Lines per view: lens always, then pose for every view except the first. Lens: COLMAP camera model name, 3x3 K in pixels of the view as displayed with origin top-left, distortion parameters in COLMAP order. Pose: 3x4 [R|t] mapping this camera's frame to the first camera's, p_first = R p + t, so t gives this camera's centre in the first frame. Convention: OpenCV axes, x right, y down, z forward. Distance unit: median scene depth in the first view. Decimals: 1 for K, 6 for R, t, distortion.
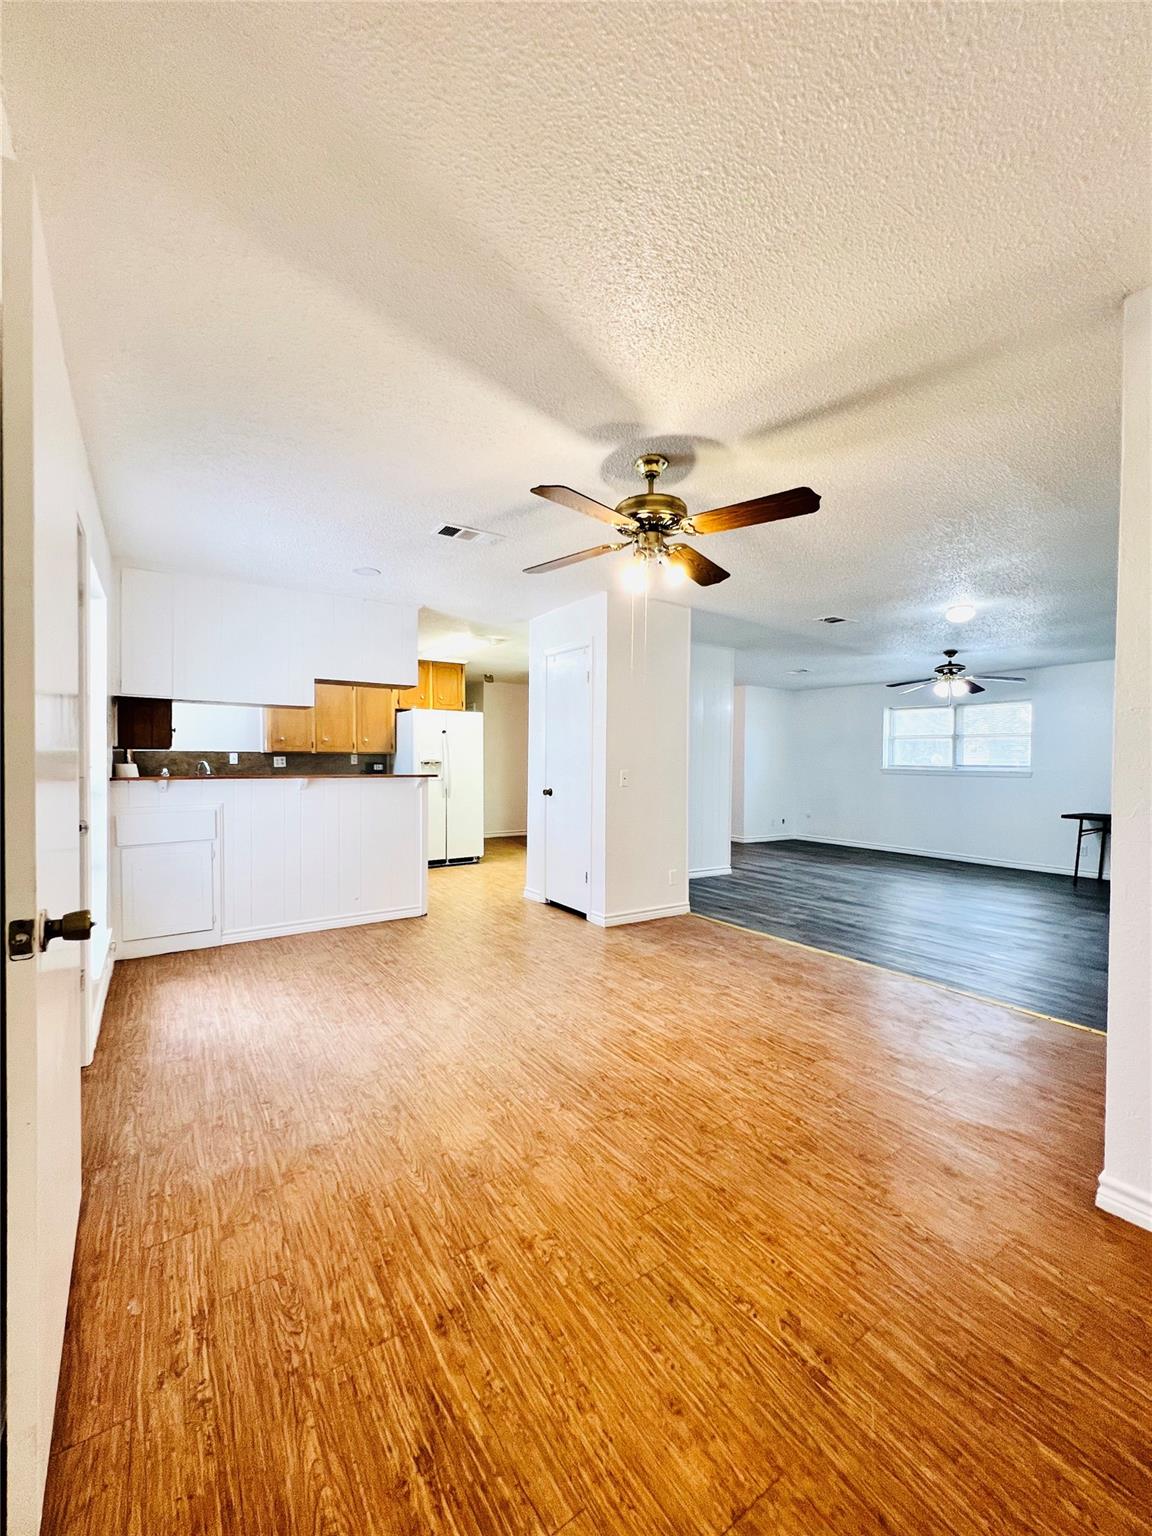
lens RADIAL K [[613.6, 0, 578.4], [0, 613.6, 763.4], [0, 0, 1]] dist [-0.001595, 0.000159]
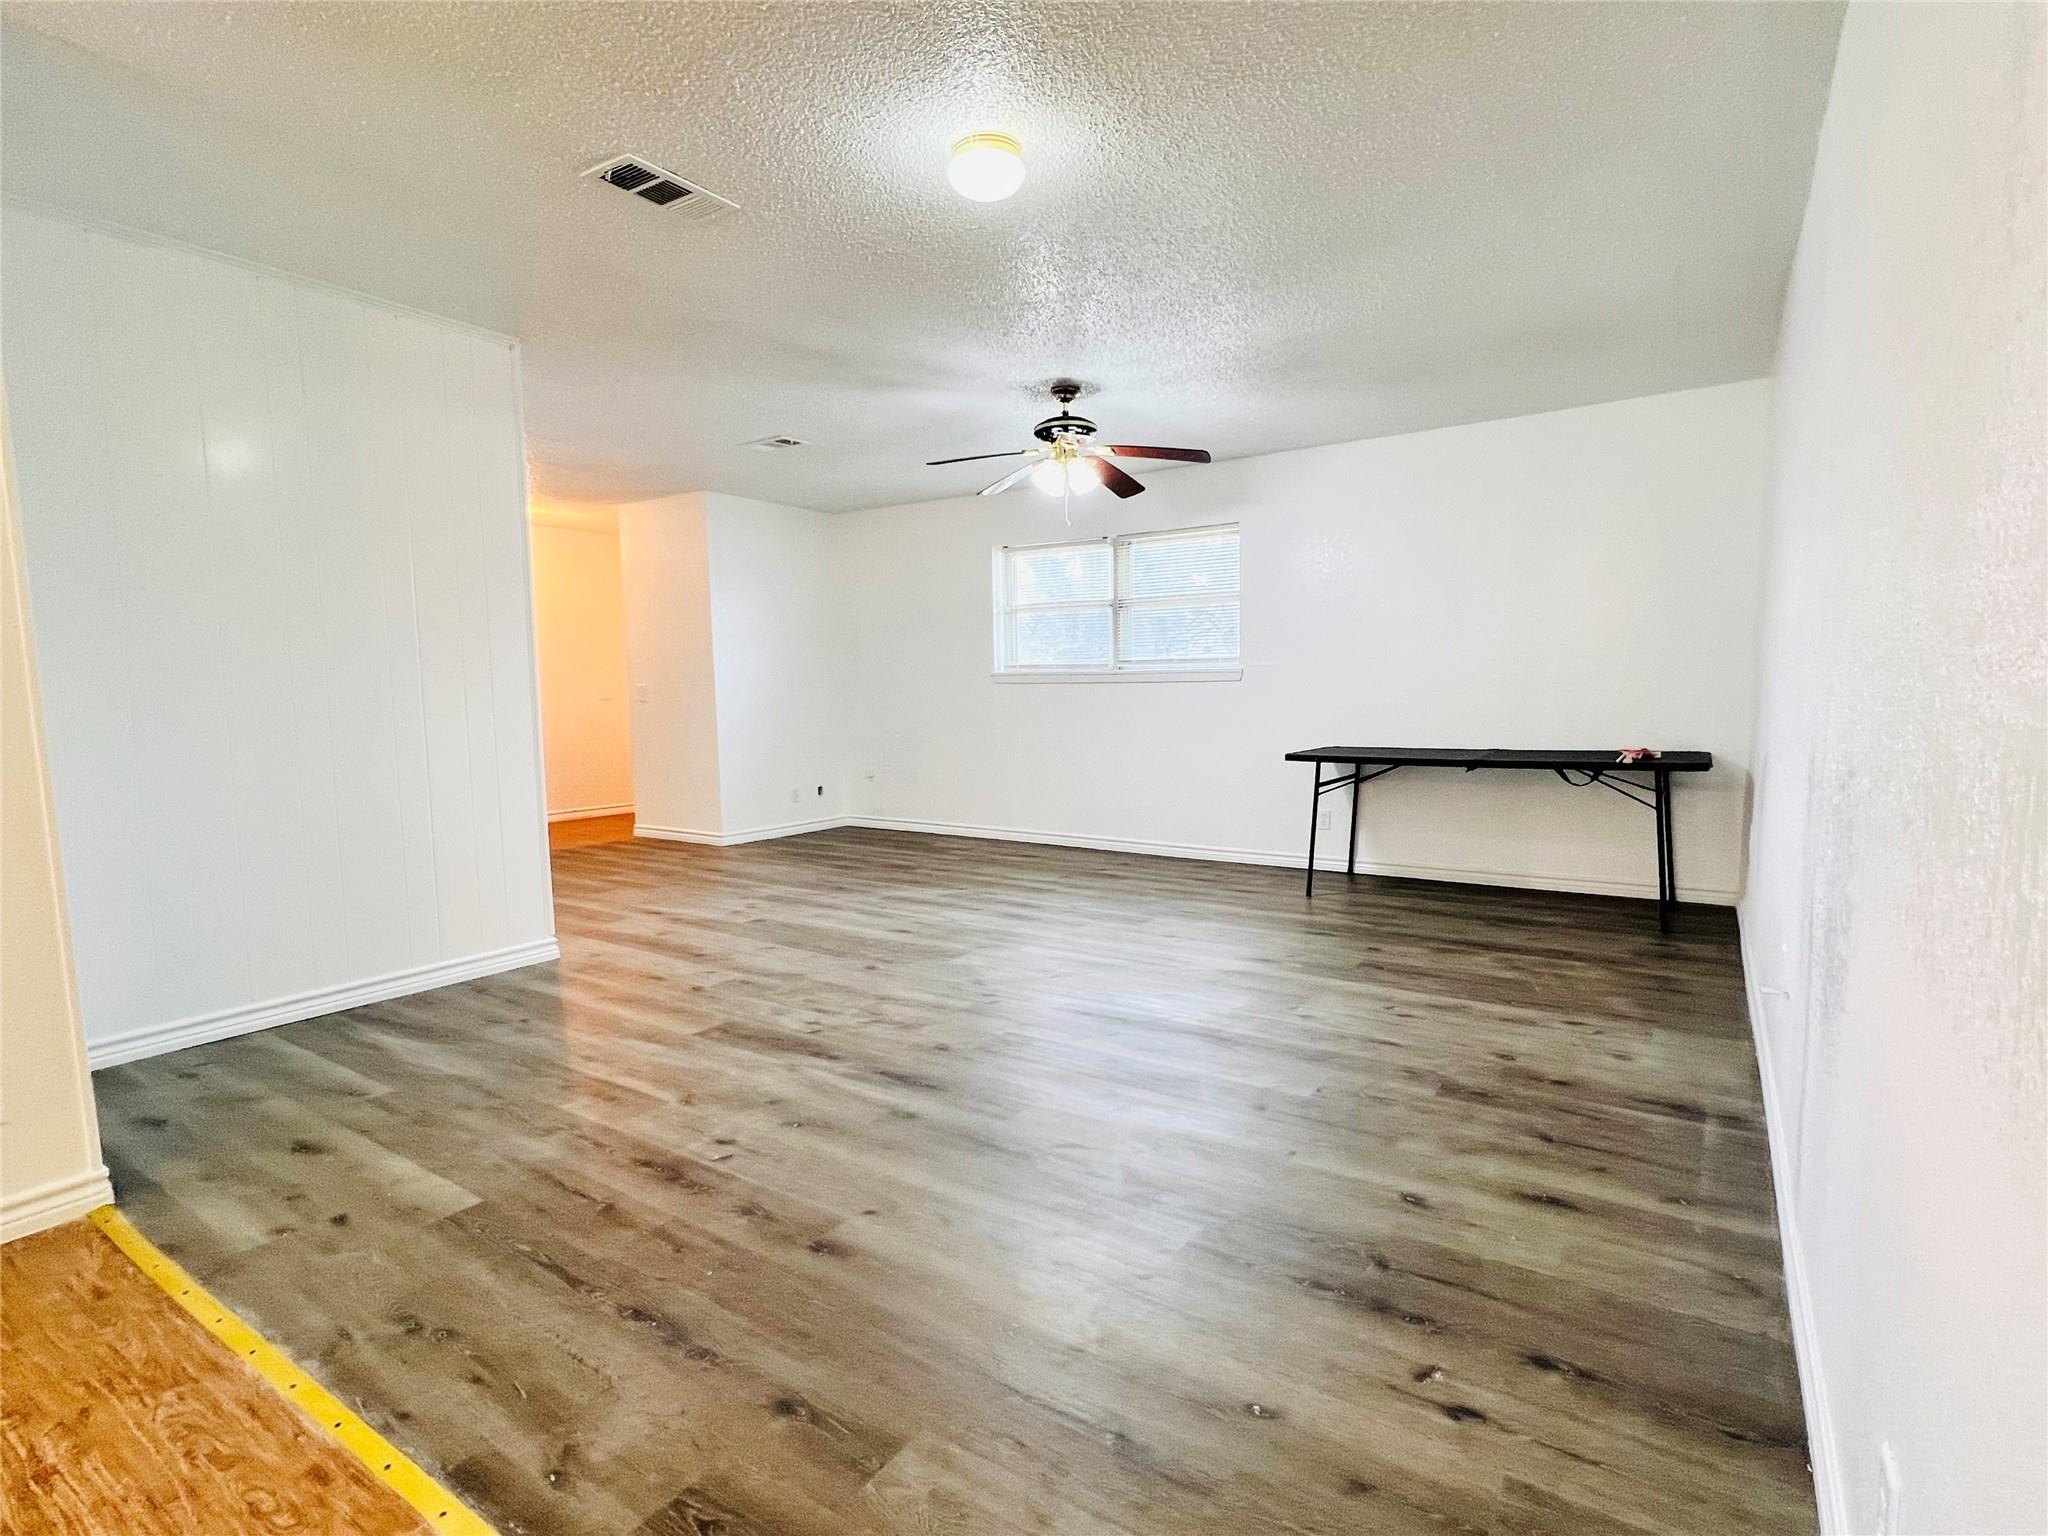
lens RADIAL K [[984.7, 0, 1024.5], [0, 984.7, 771.8], [0, 0, 1]] dist [0.005443, 0.000228]
pose [[0.930655, -0.061412, 0.360708, 0.326161], [0.028033, 0.994884, 0.097055, 0.015807], [-0.364823, -0.080212, 0.927615, 0.363115]]
